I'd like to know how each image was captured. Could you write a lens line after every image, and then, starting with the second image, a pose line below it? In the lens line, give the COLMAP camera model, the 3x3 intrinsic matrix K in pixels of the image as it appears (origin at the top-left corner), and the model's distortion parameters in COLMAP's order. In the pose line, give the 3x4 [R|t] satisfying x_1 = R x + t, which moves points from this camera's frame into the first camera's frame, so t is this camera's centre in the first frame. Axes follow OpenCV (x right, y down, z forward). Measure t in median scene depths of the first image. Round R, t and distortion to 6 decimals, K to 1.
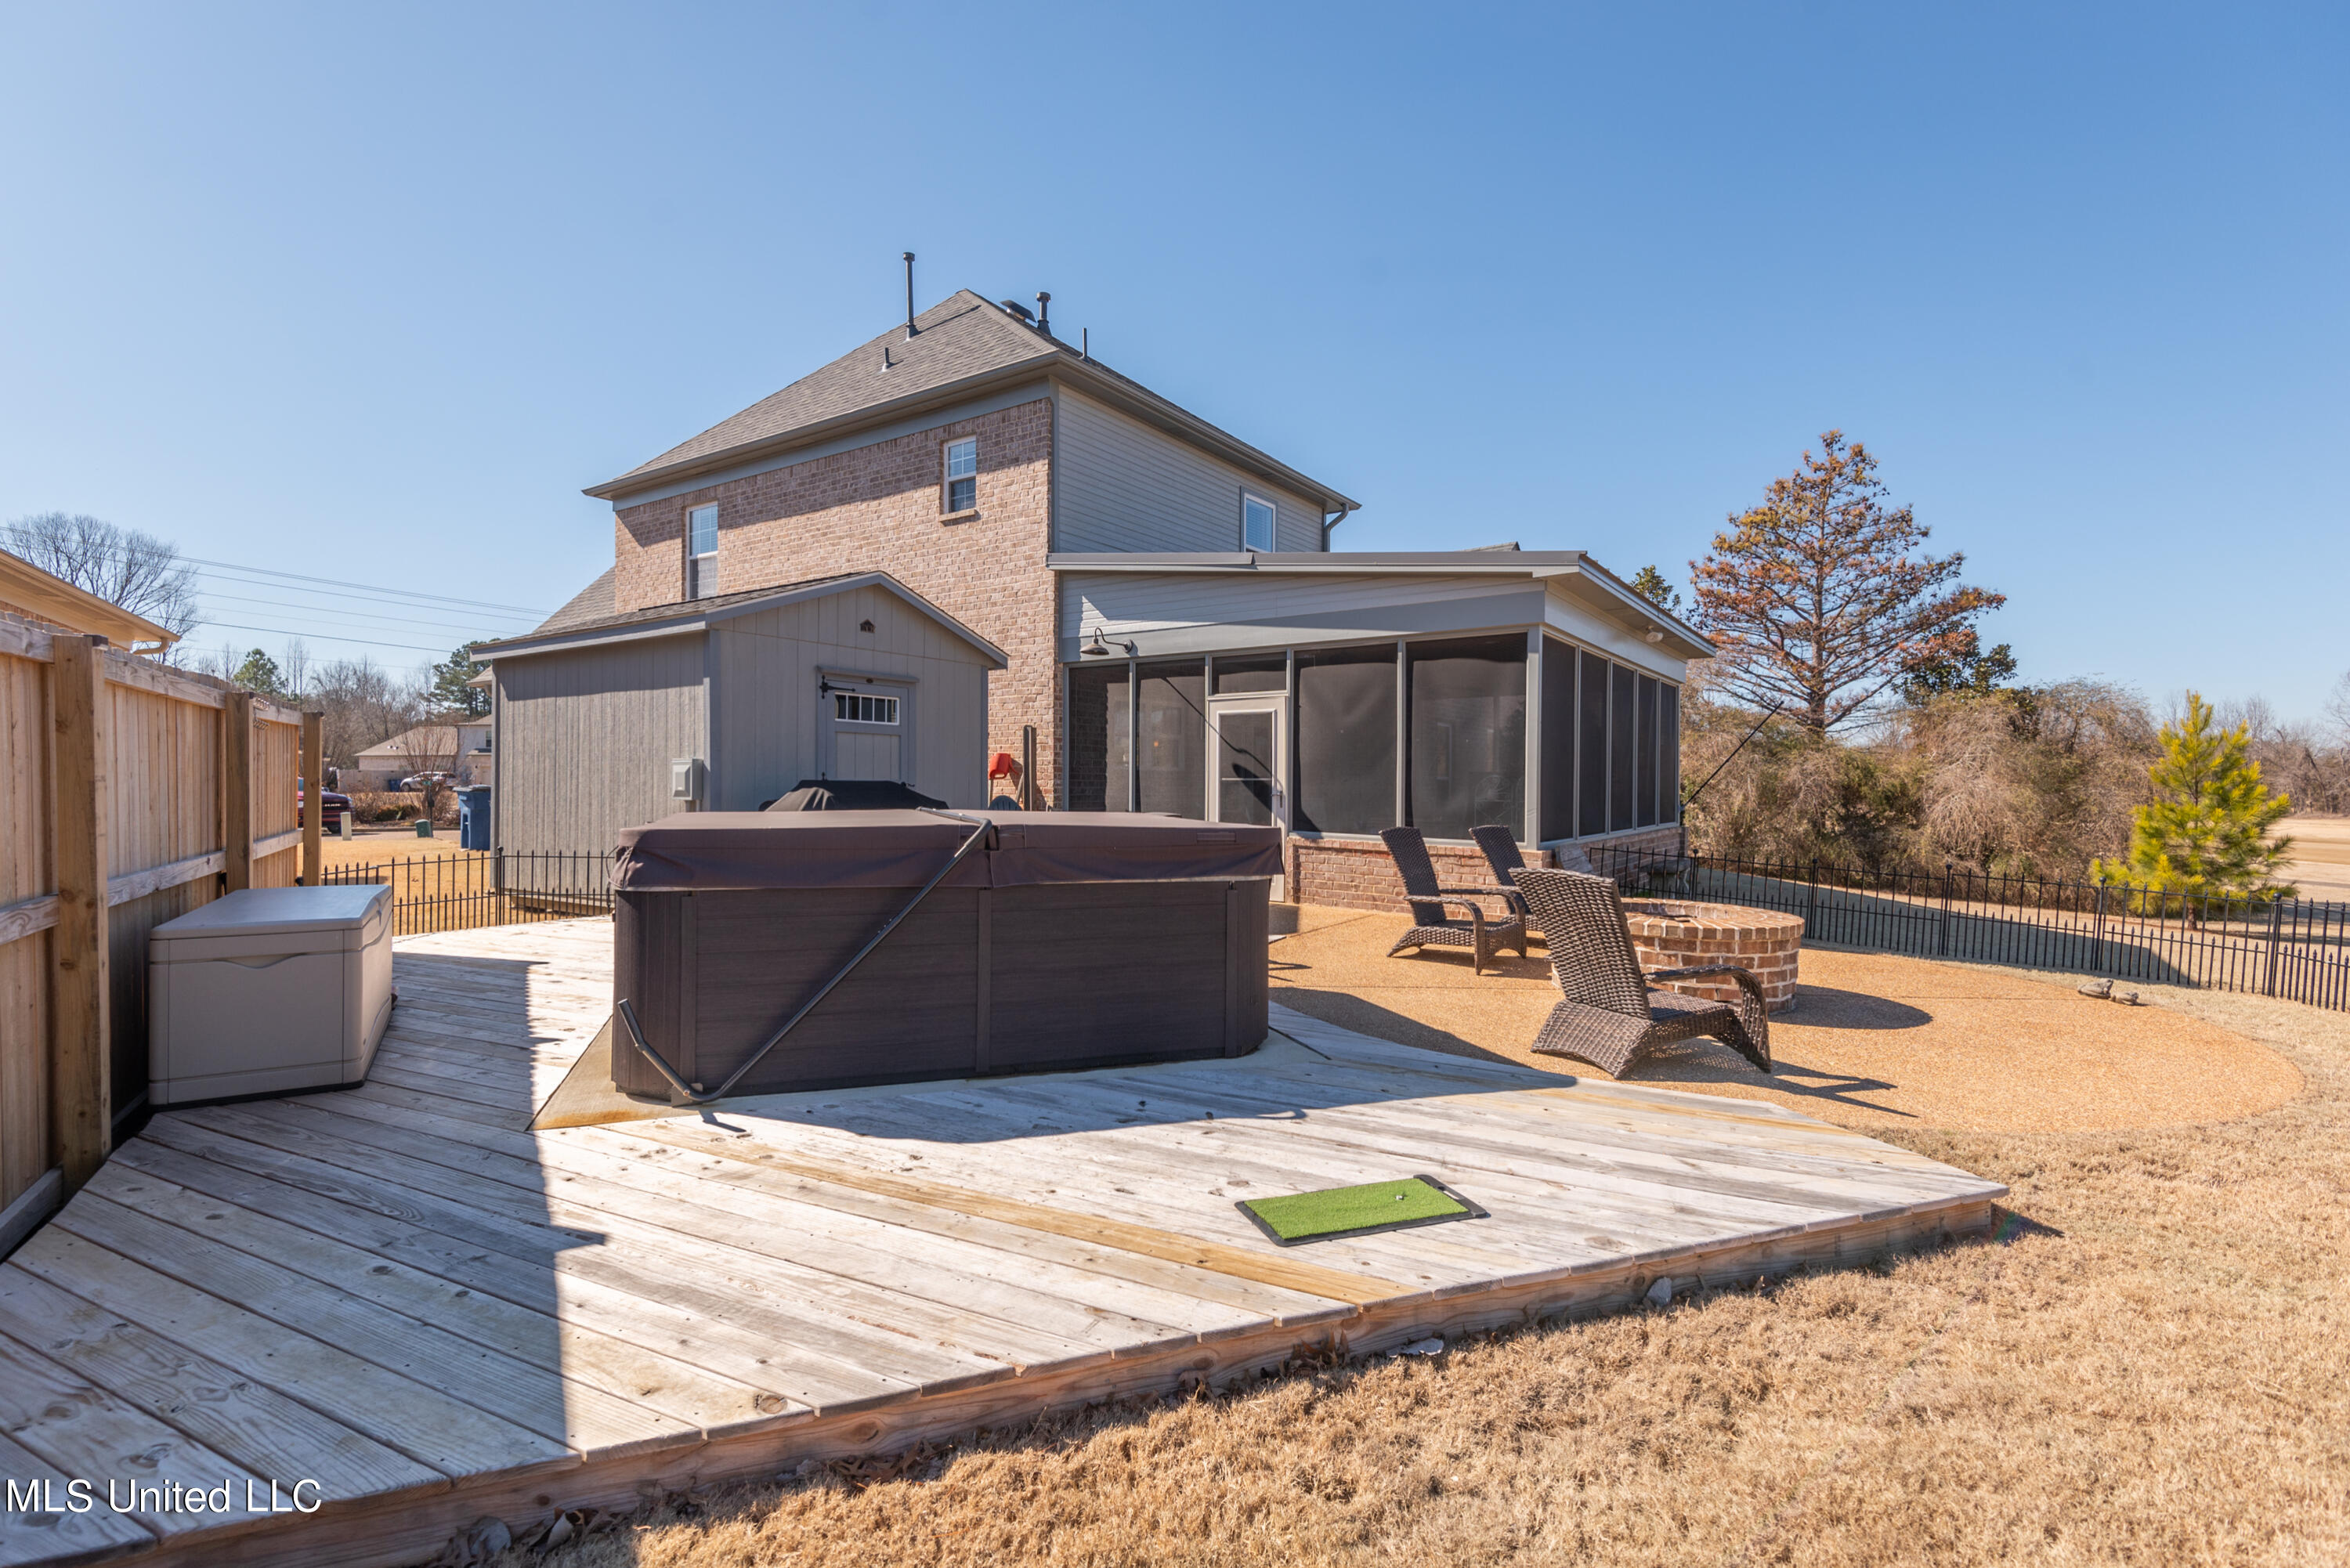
lens RADIAL K [[1088.5, 0, 1175.0], [0, 1088.5, 784.0], [0, 0, 1]] dist [0.015373, -0.000278]
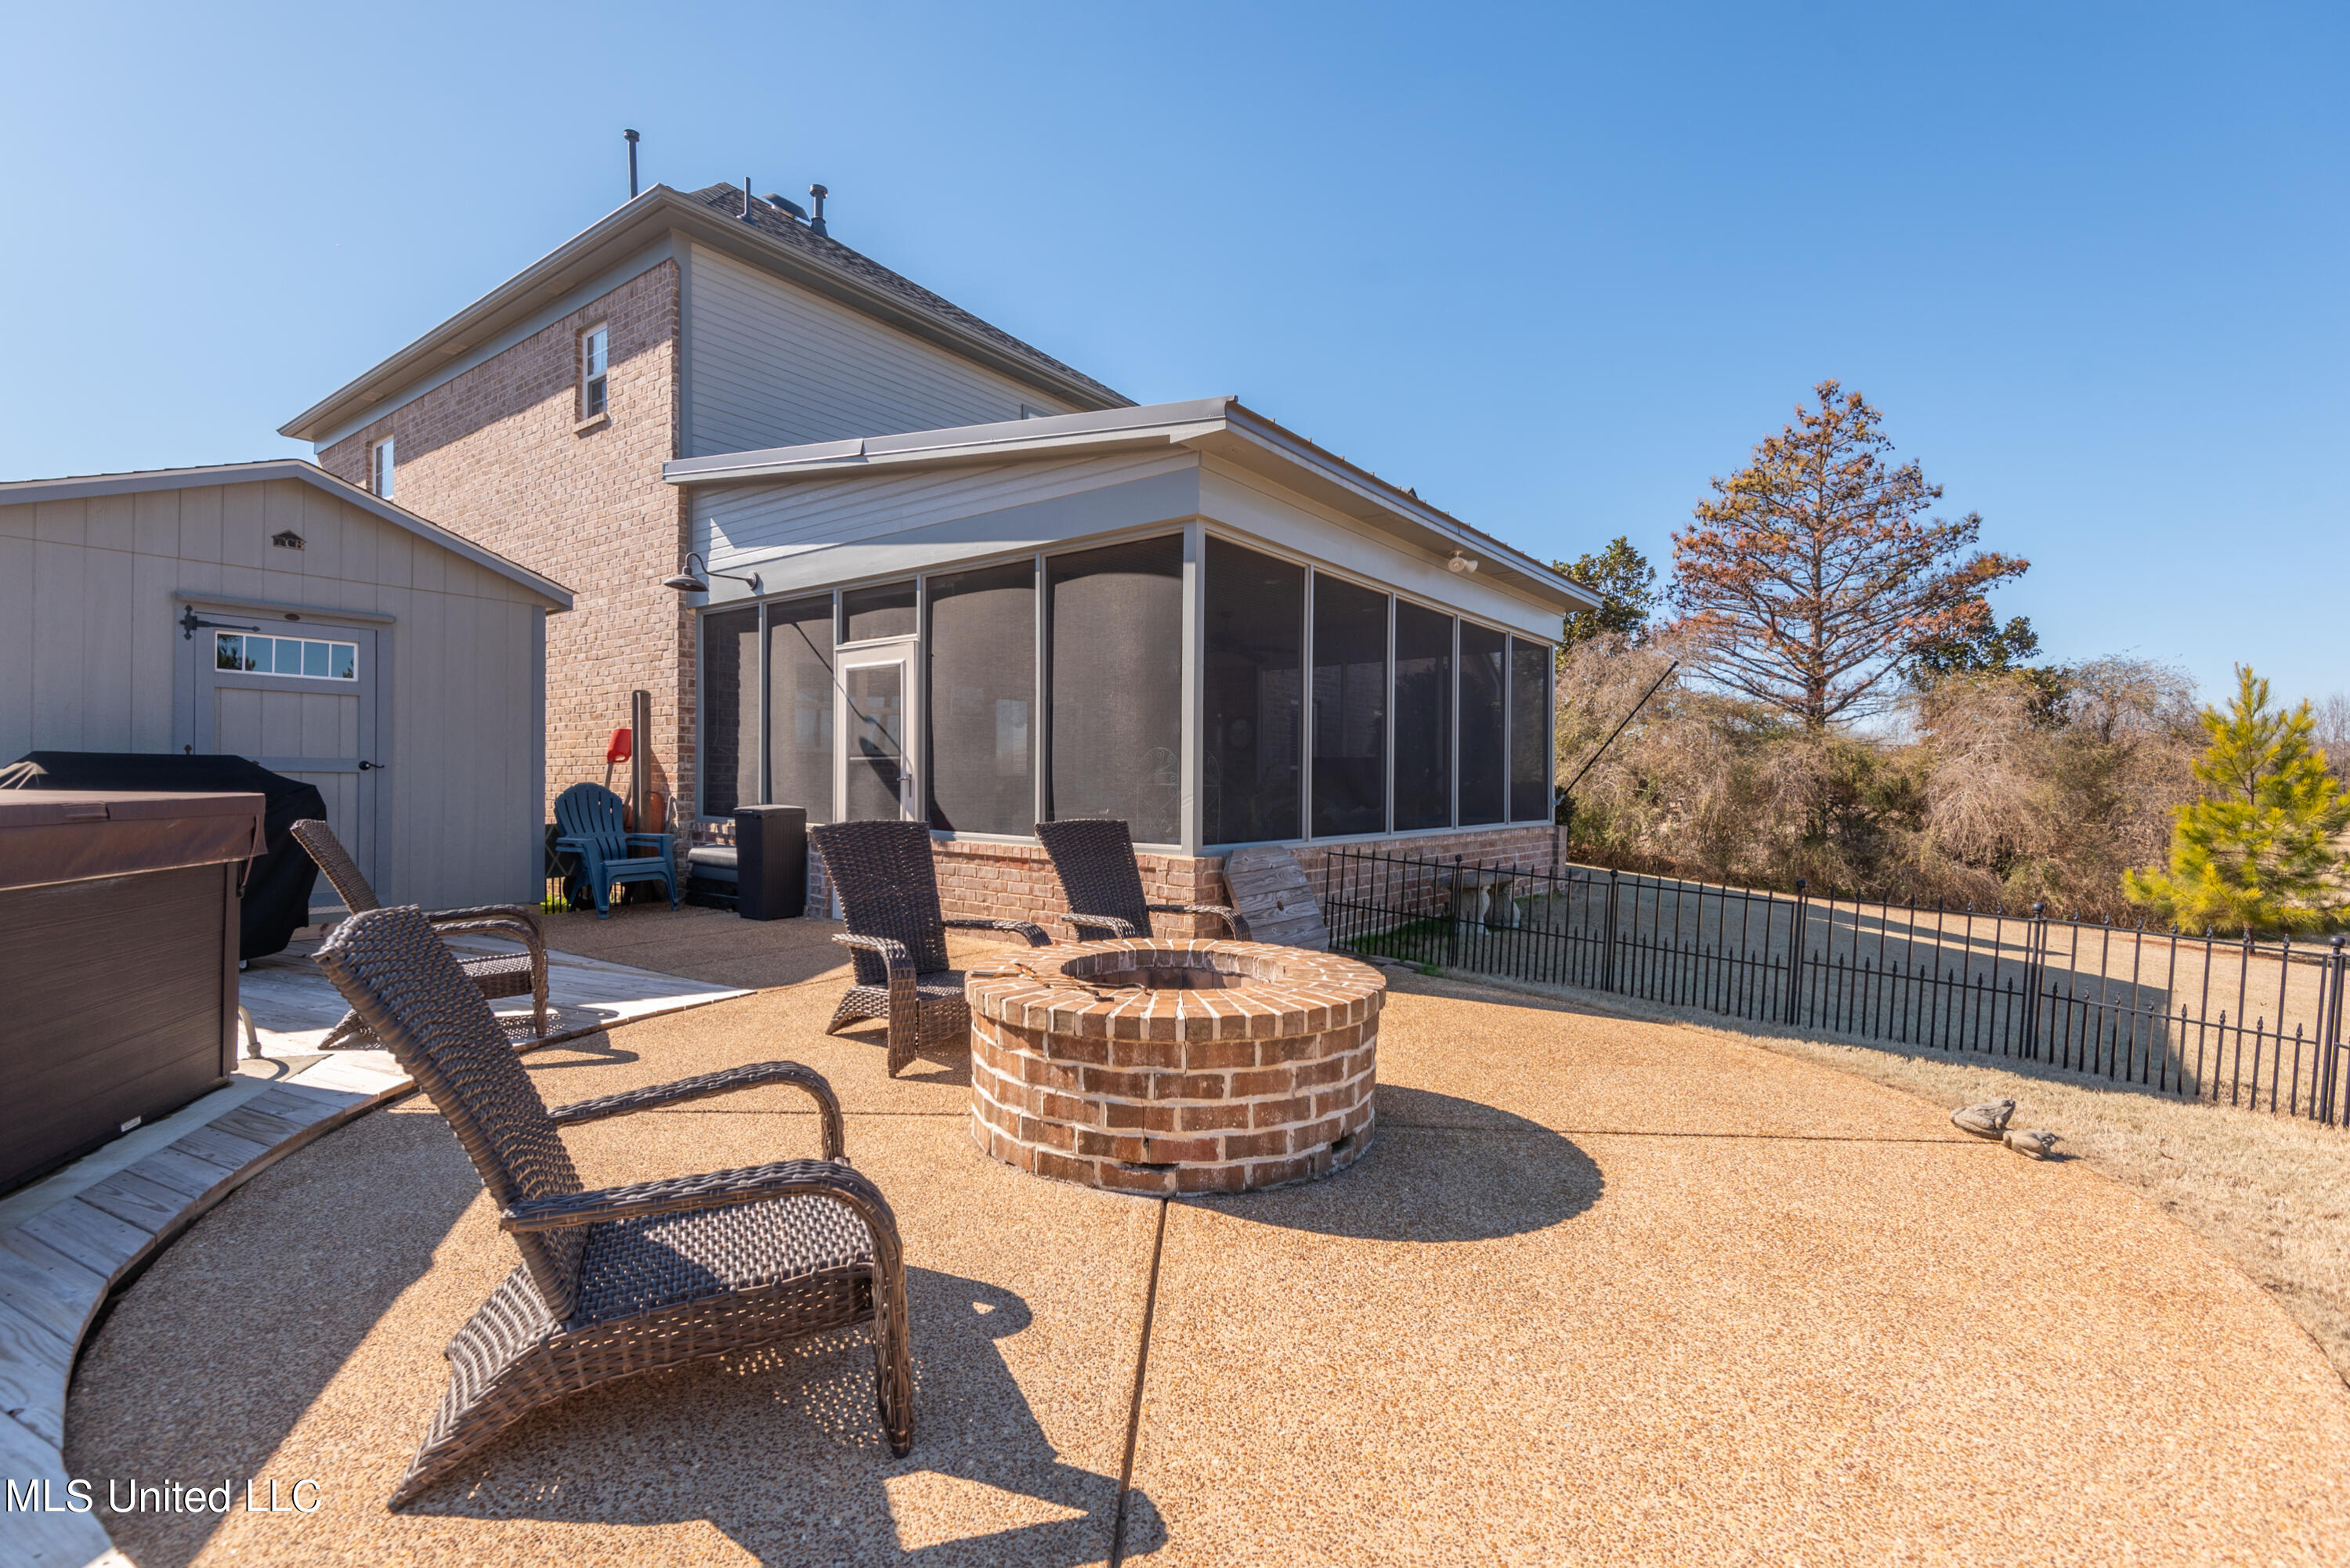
lens RADIAL K [[926.1, 0, 1361.9], [0, 926.1, 781.4], [0, 0, 1]] dist [0.047452, -0.028396]
pose [[0.999400, -0.000302, -0.034639, 0.283557], [-0.000261, 0.999868, -0.016252, 0.014574], [0.034639, 0.016251, 0.999268, 0.268303]]
